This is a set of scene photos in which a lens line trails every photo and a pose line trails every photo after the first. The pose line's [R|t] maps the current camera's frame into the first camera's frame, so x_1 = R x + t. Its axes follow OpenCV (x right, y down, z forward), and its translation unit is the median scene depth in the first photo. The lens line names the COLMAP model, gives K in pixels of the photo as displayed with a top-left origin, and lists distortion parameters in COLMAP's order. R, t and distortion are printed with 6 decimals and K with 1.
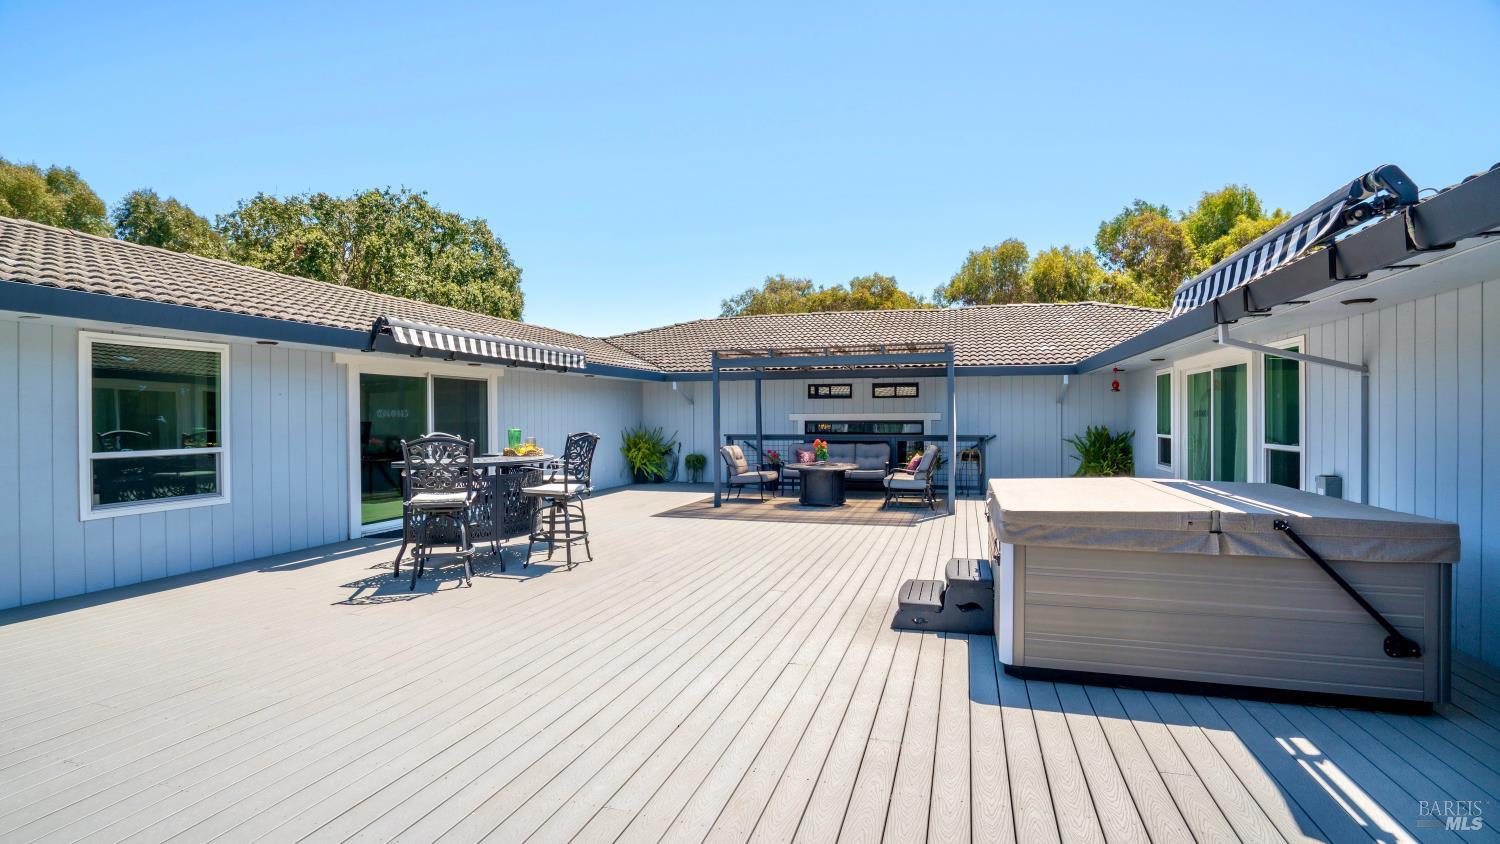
lens RADIAL K [[754.1, 0, 750.0], [0, 754.1, 422.0], [0, 0, 1]] dist [-0.002386, -0.000052]
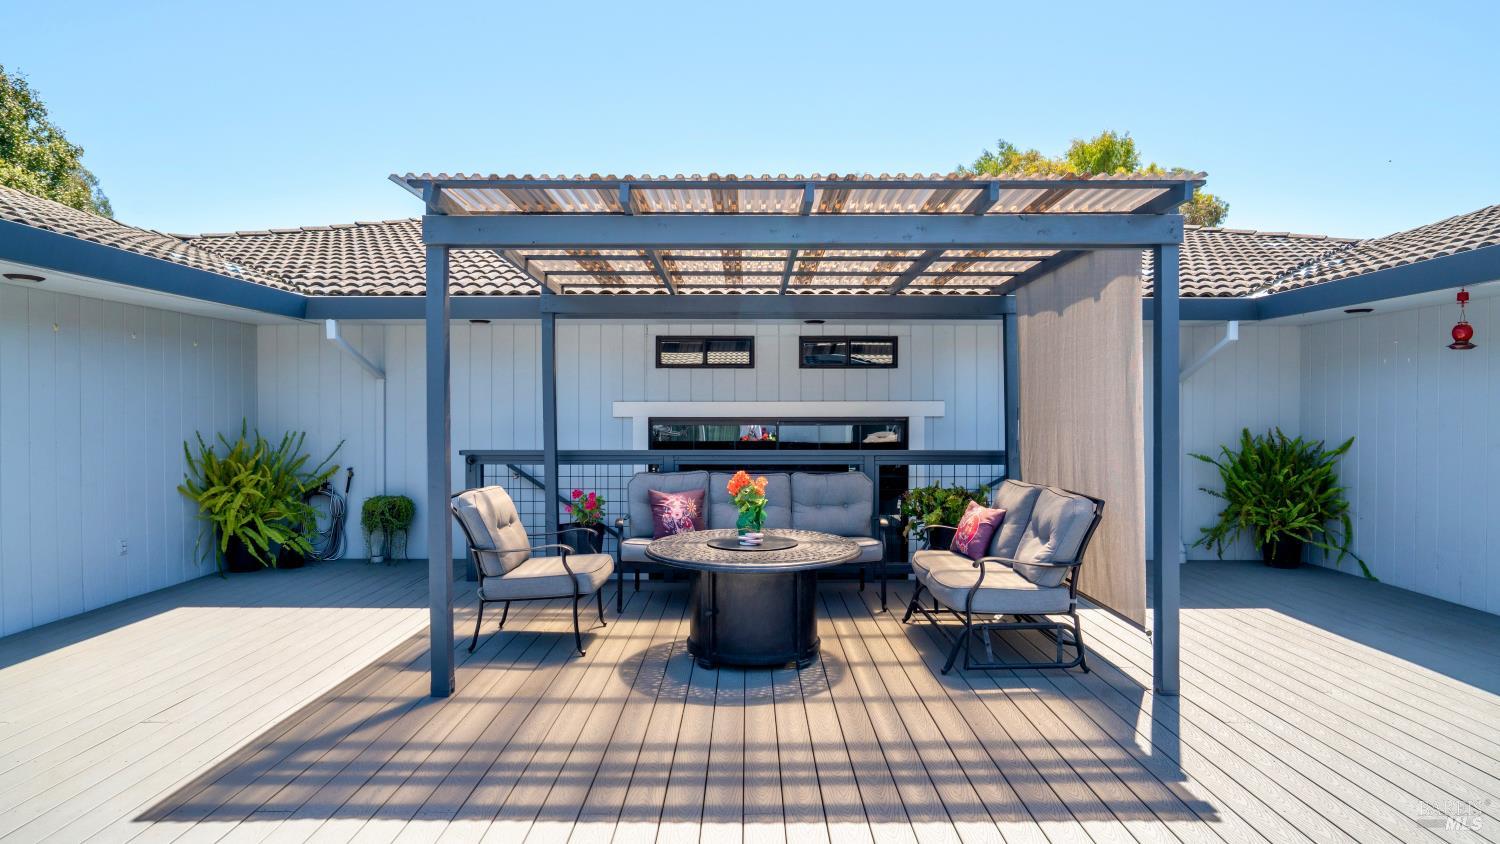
lens RADIAL K [[902.6, 0, 750.0], [0, 902.6, 422.0], [0, 0, 1]] dist [-0.000680, 0.002114]
pose [[0.960651, 0.002350, 0.277749, -0.018862], [-0.003174, 0.999992, 0.002516, -0.000737], [-0.277740, -0.003299, 0.960651, 0.479385]]
